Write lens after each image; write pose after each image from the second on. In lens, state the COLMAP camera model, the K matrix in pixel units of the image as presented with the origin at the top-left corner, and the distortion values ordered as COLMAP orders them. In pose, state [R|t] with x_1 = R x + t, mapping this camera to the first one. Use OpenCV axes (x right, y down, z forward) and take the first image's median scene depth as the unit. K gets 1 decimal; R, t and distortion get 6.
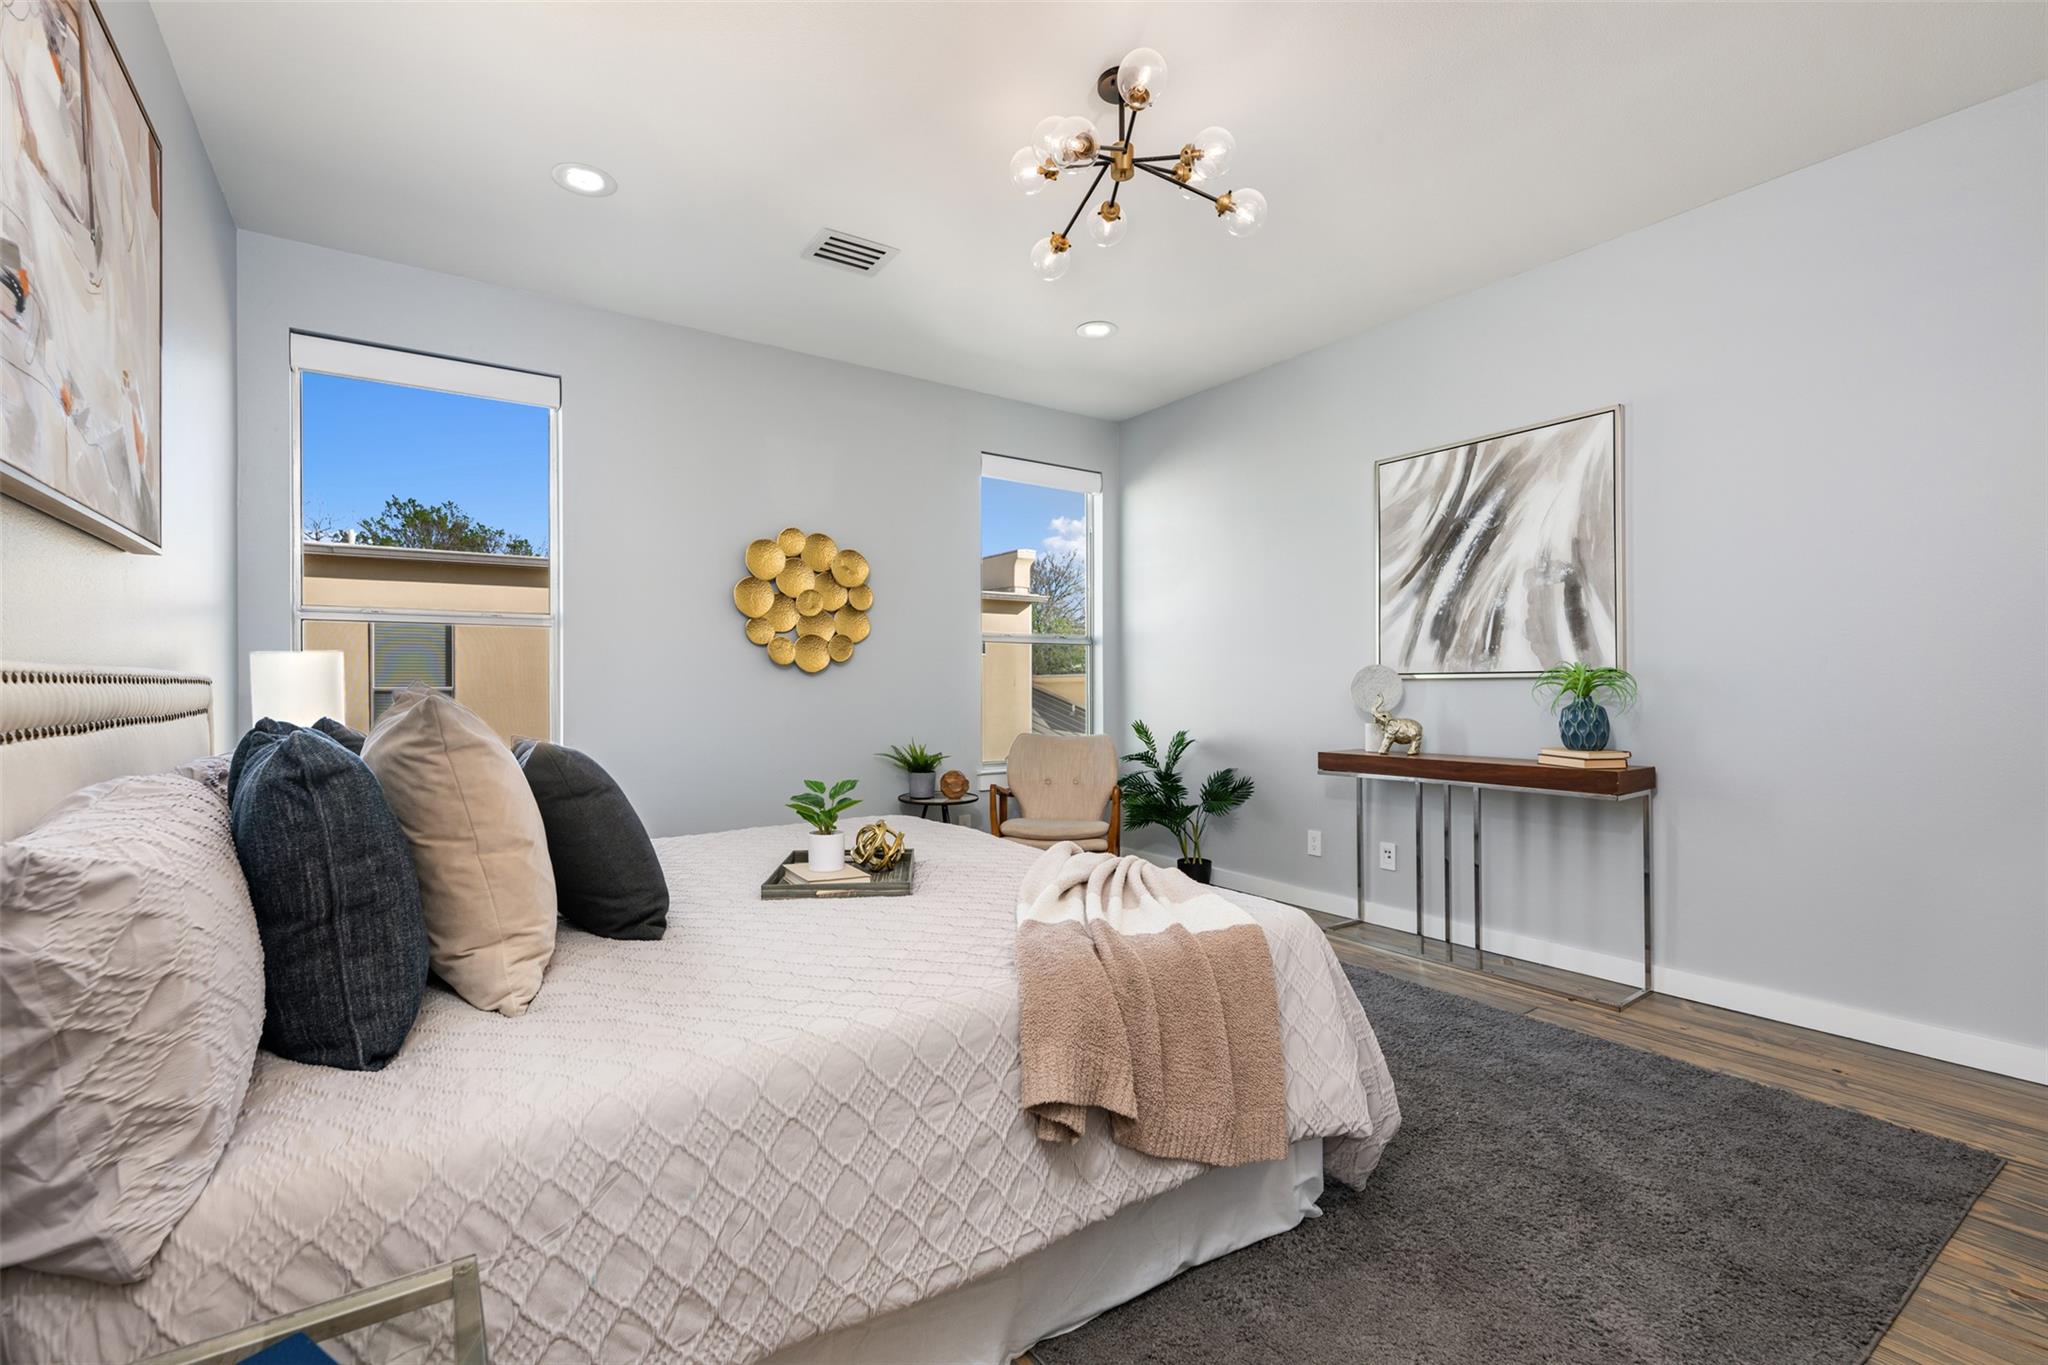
lens RADIAL K [[883.0, 0, 1023.9], [0, 883.0, 682.7], [0, 0, 1]] dist [-0.000700, 0.000140]
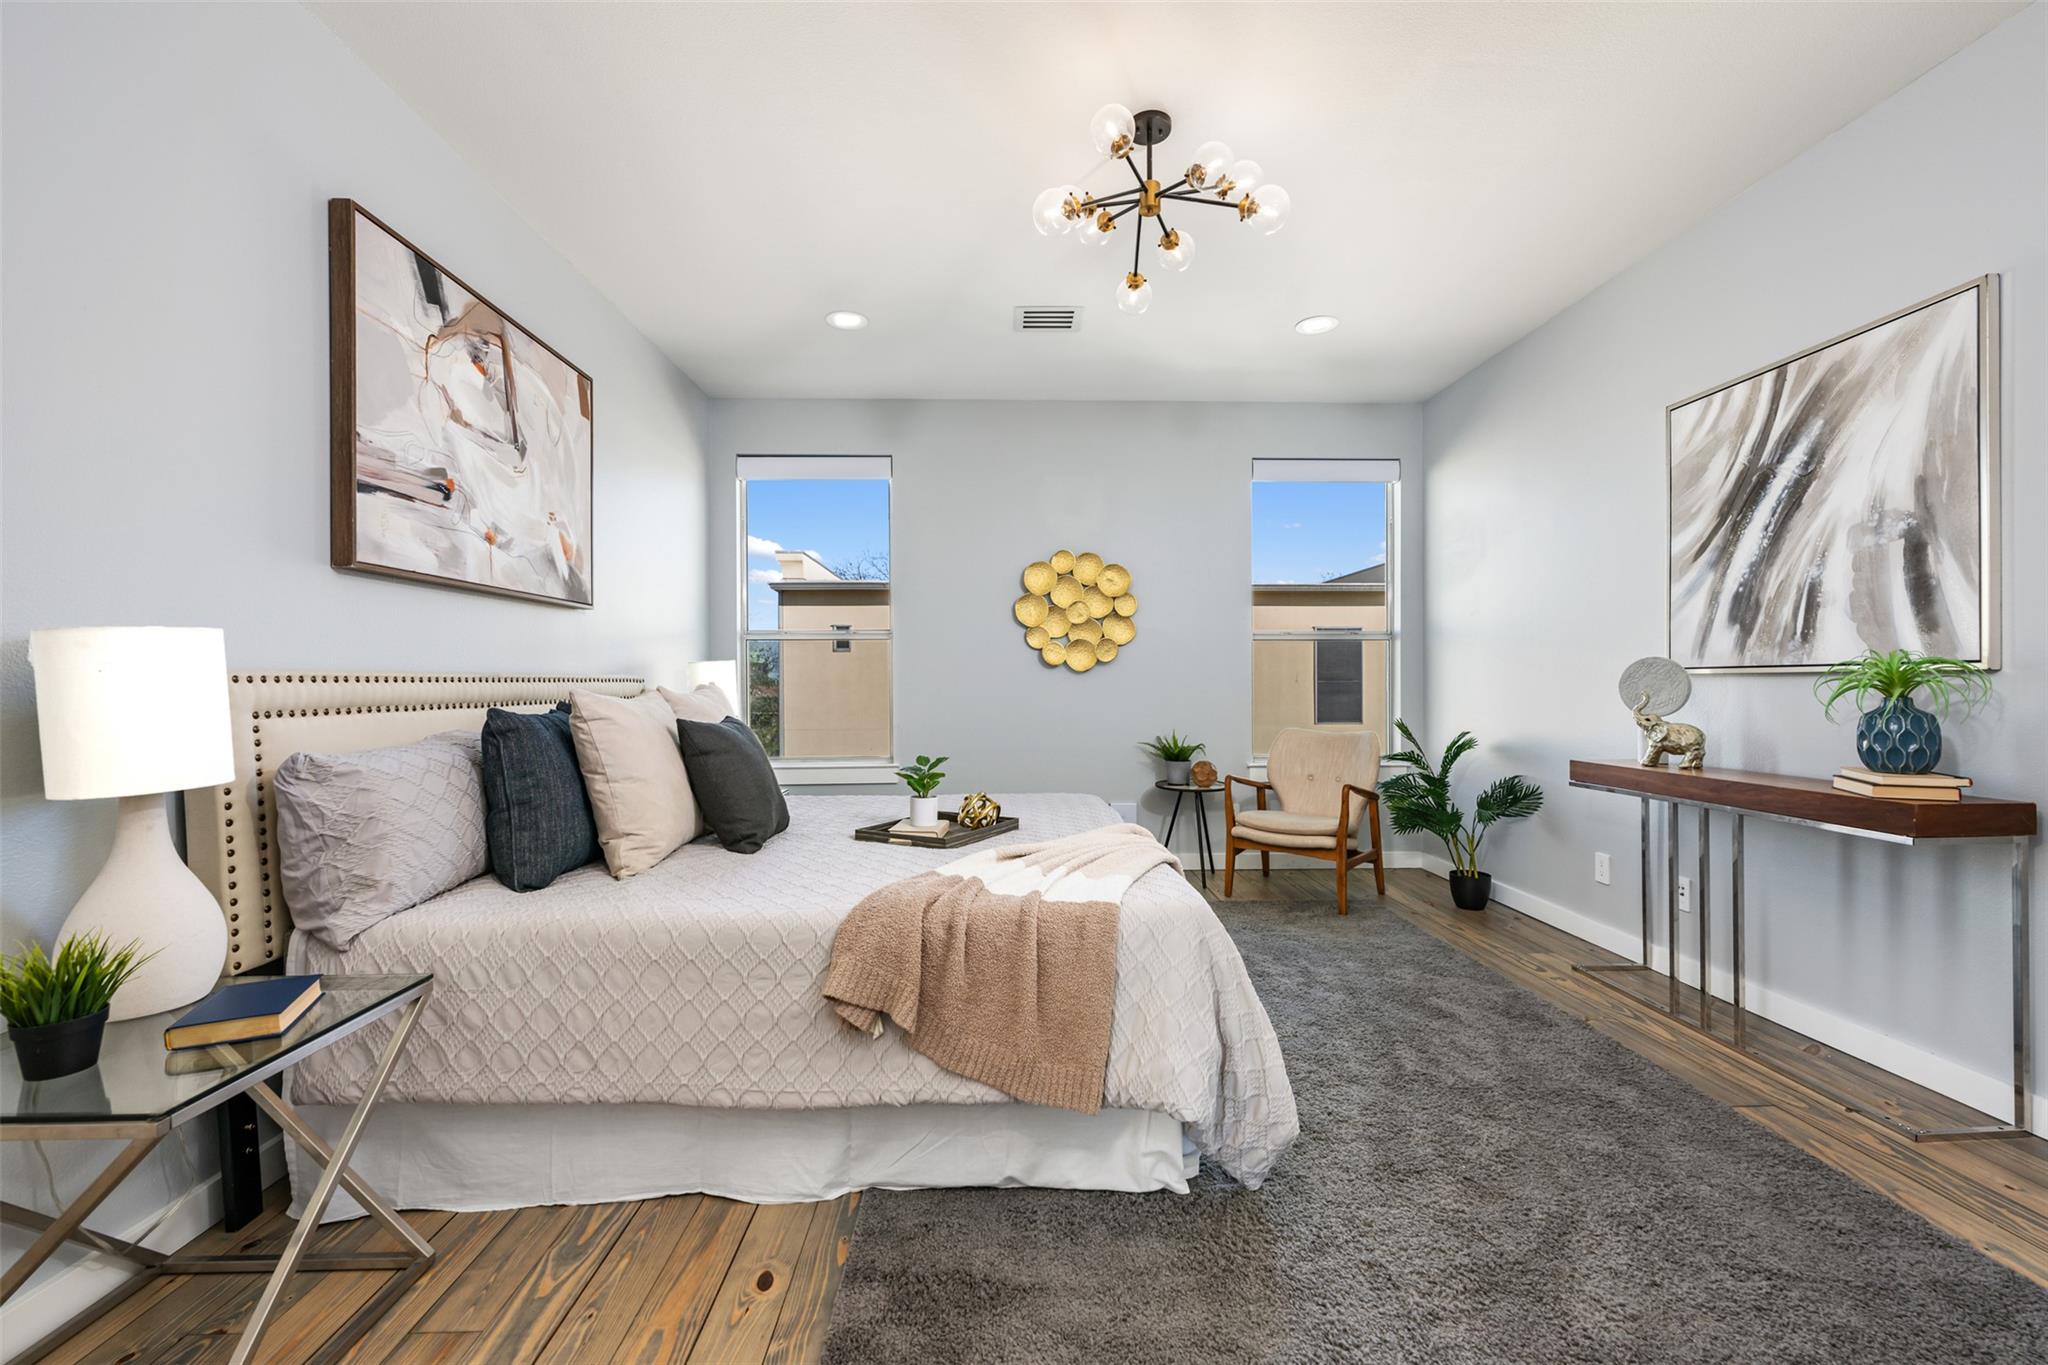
lens RADIAL K [[823.7, 0, 1025.1], [0, 823.7, 685.3], [0, 0, 1]] dist [-0.001728, 0.000021]
pose [[0.838545, 0.001863, -0.544829, 0.385529], [0.002464, 0.999971, 0.007212, -0.001130], [0.544826, -0.007390, 0.838516, 0.049096]]
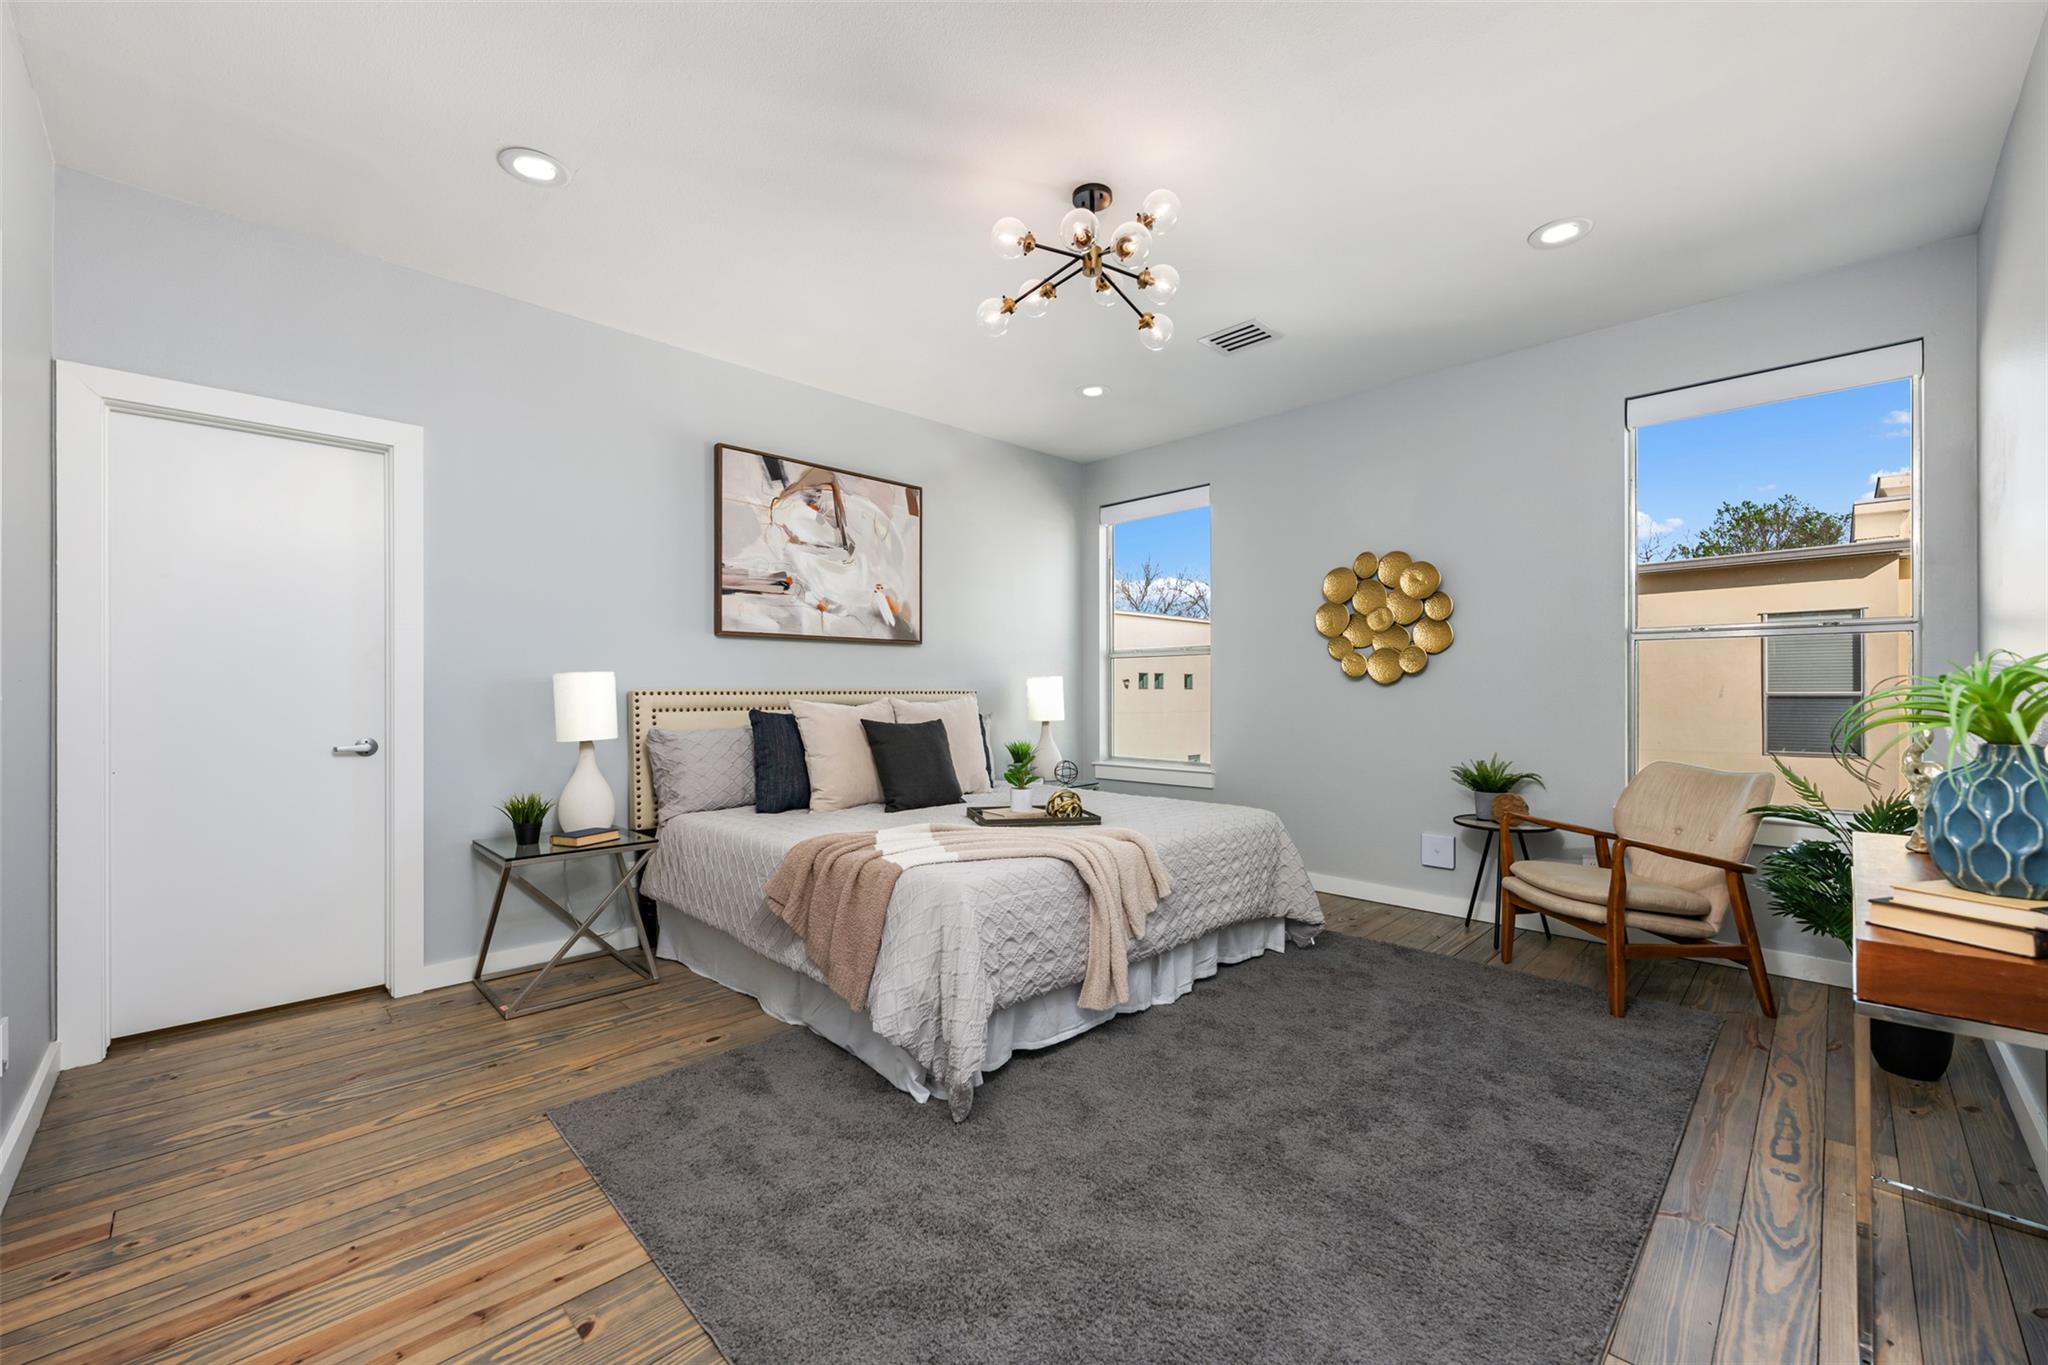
lens RADIAL K [[823.7, 0, 1026.1], [0, 823.7, 686.2], [0, 0, 1]] dist [-0.001728, 0.000021]
pose [[0.173906, -0.001723, -0.984761, 0.866045], [0.001481, 0.999998, -0.001489, -0.009618], [0.984761, -0.001199, 0.173908, 0.518757]]
